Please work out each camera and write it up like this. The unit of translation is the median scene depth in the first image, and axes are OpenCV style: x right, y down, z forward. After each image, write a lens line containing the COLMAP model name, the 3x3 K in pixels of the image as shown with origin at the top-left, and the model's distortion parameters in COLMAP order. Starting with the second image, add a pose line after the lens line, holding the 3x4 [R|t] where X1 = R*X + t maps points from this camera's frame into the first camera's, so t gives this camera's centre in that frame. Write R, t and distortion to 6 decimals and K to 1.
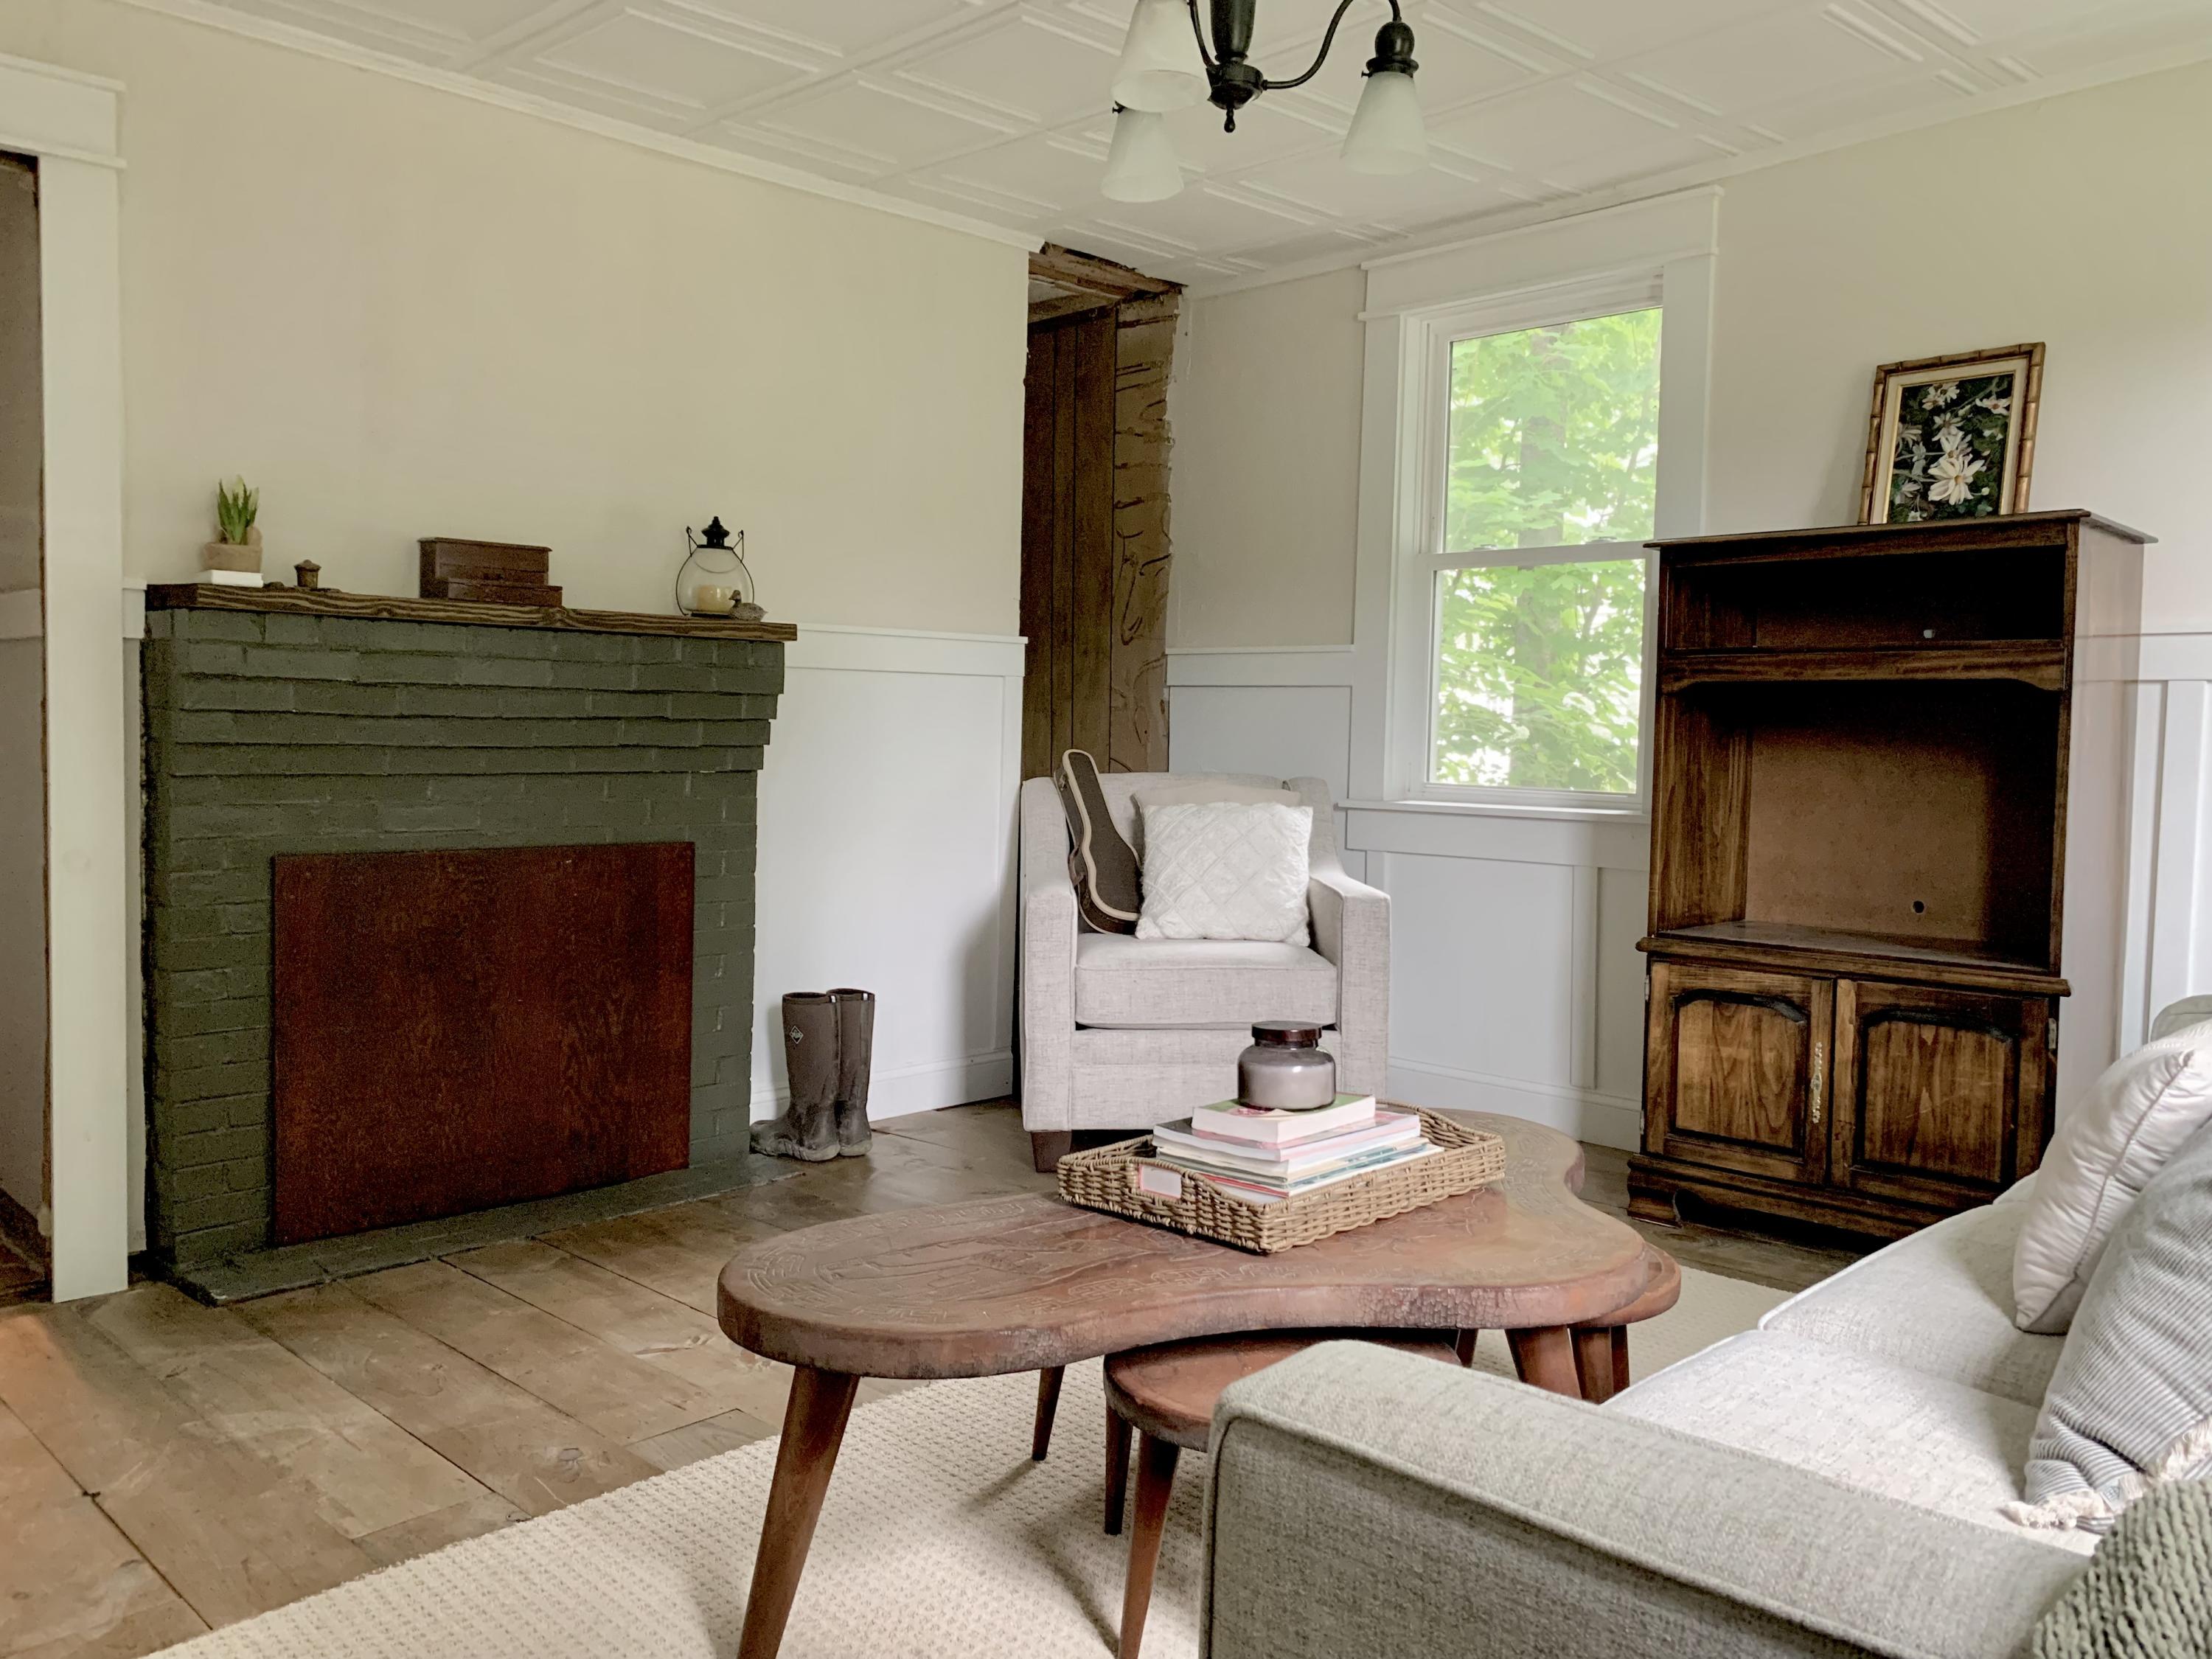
lens RADIAL K [[1693.3, 0, 1113.0], [0, 1693.3, 821.3], [0, 0, 1]] dist [0.010420, -0.013875]
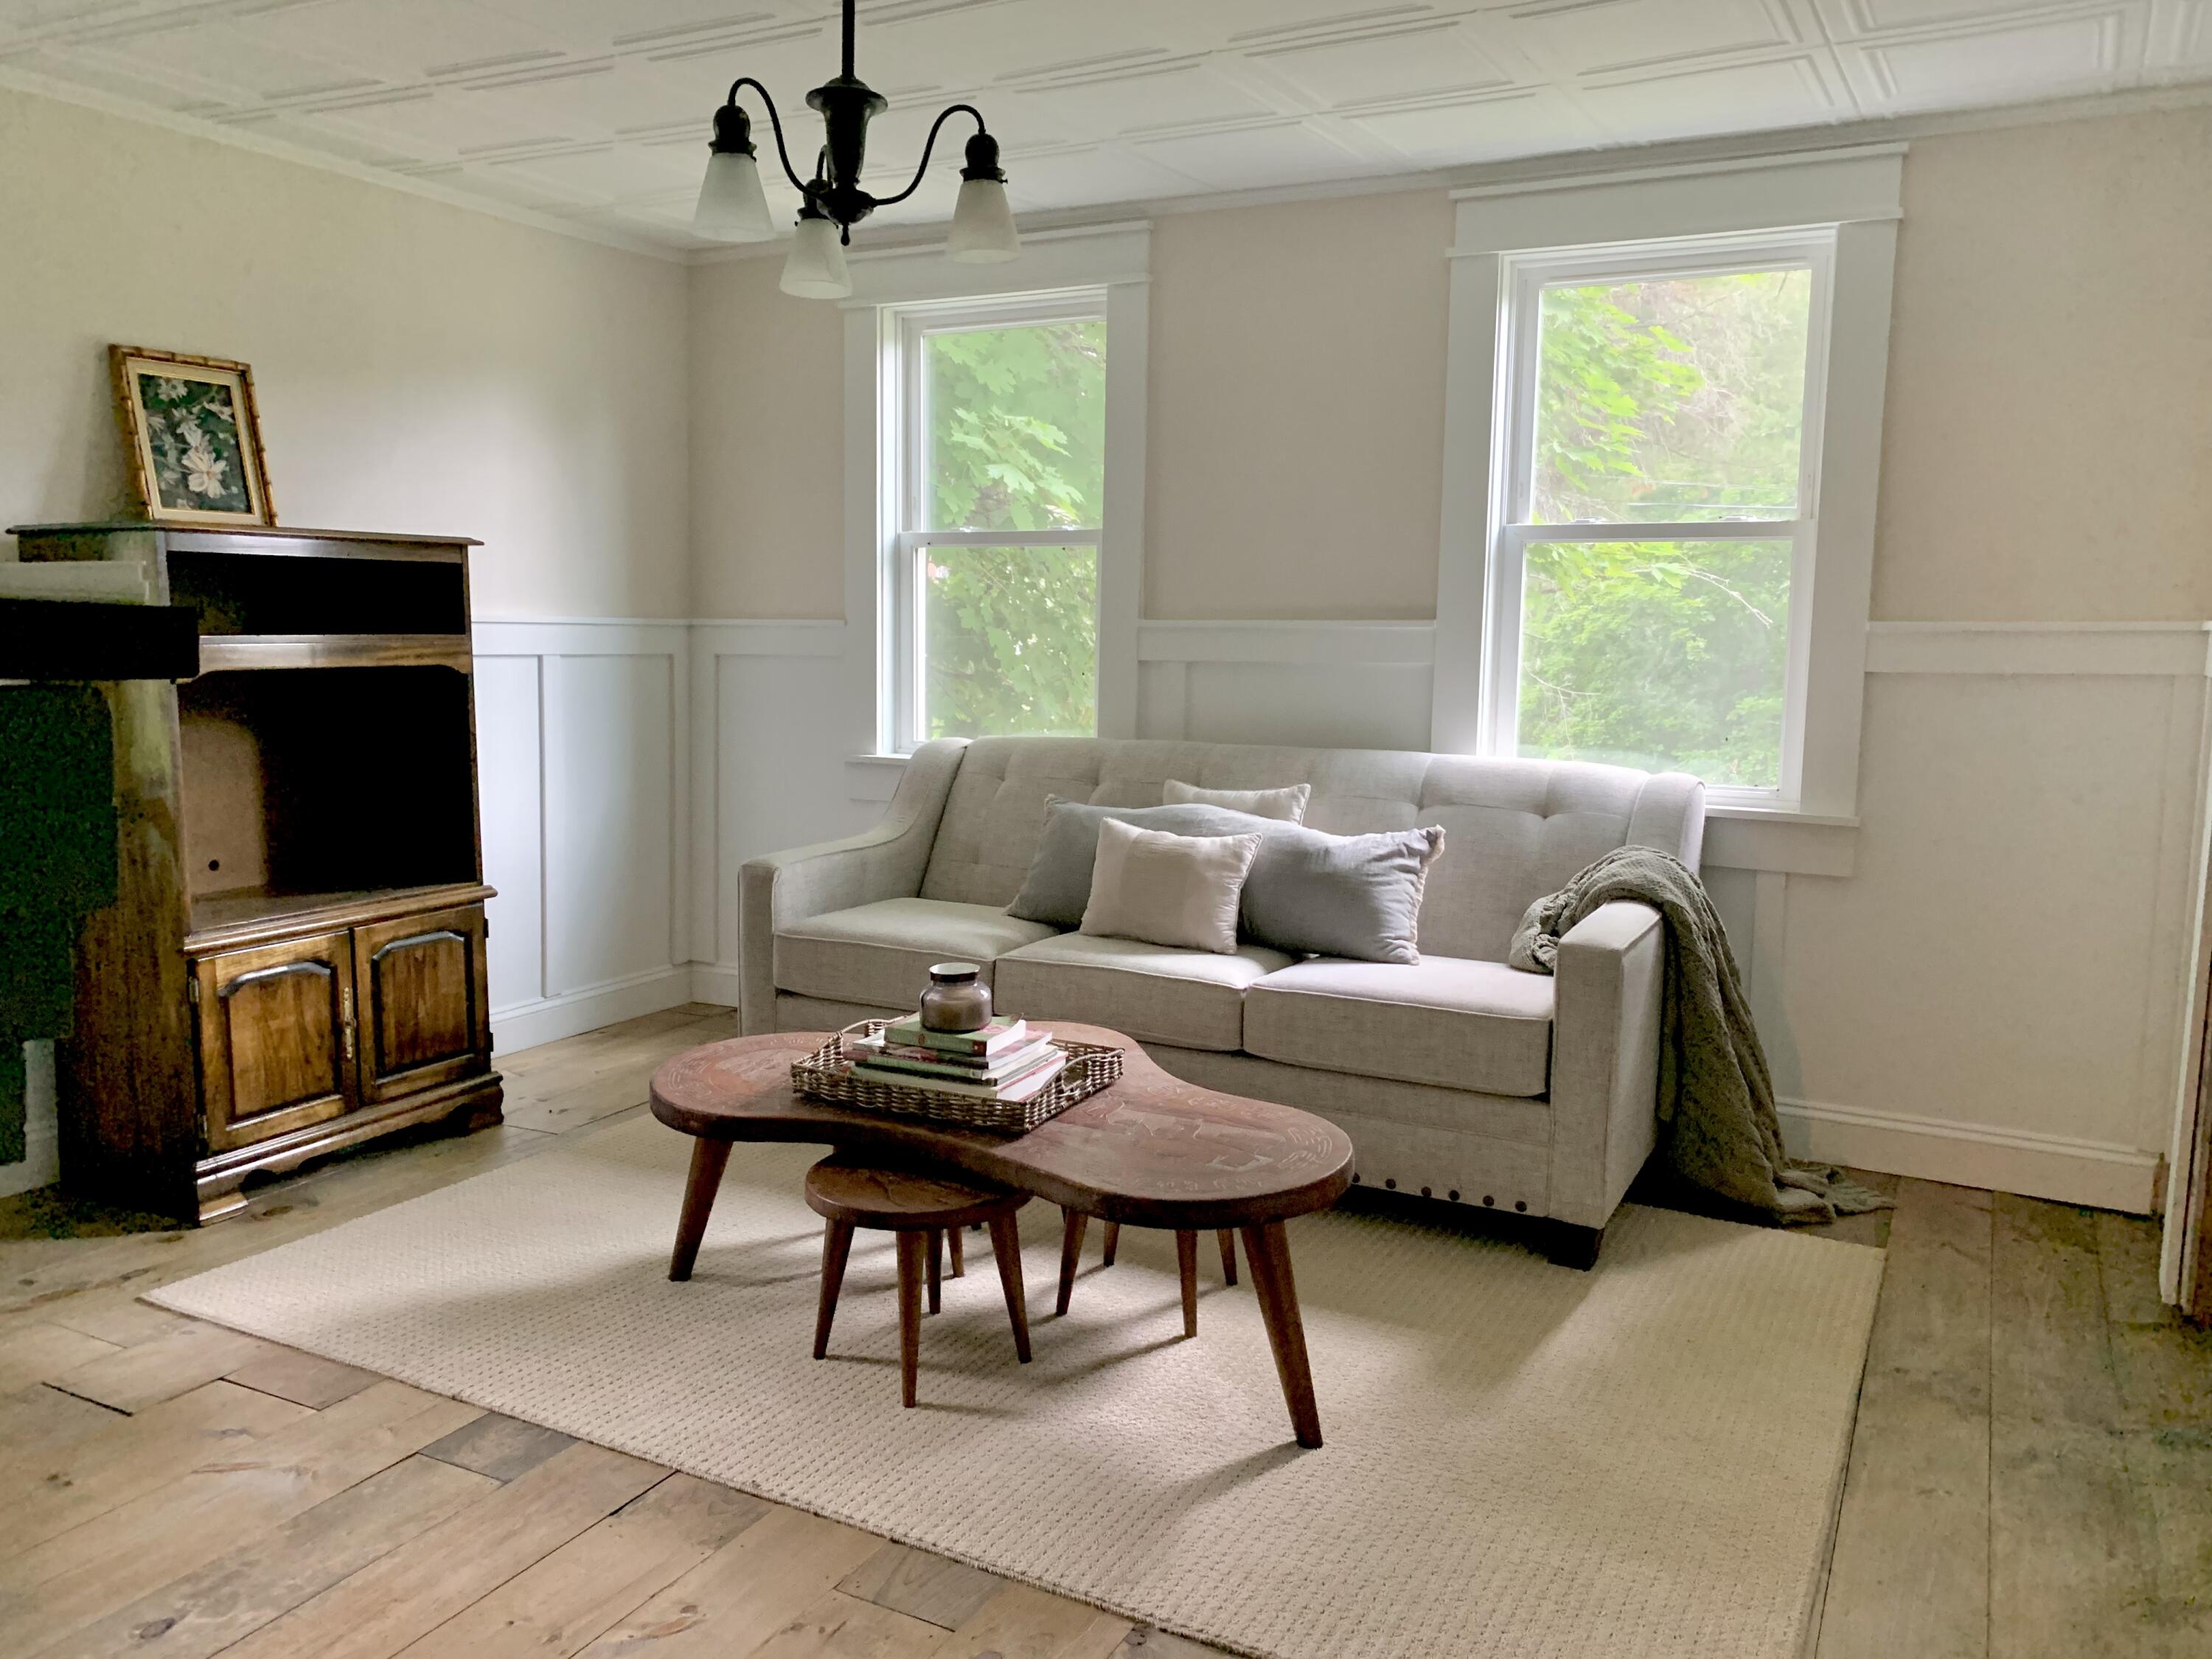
lens RADIAL K [[1693.3, 0, 1110.4], [0, 1693.3, 835.0], [0, 0, 1]] dist [0.010420, -0.013875]
pose [[-0.293555, -0.132510, 0.946714, -0.753446], [0.041075, 0.987683, 0.150981, -0.114559], [-0.955059, 0.083208, -0.284496, 0.785500]]
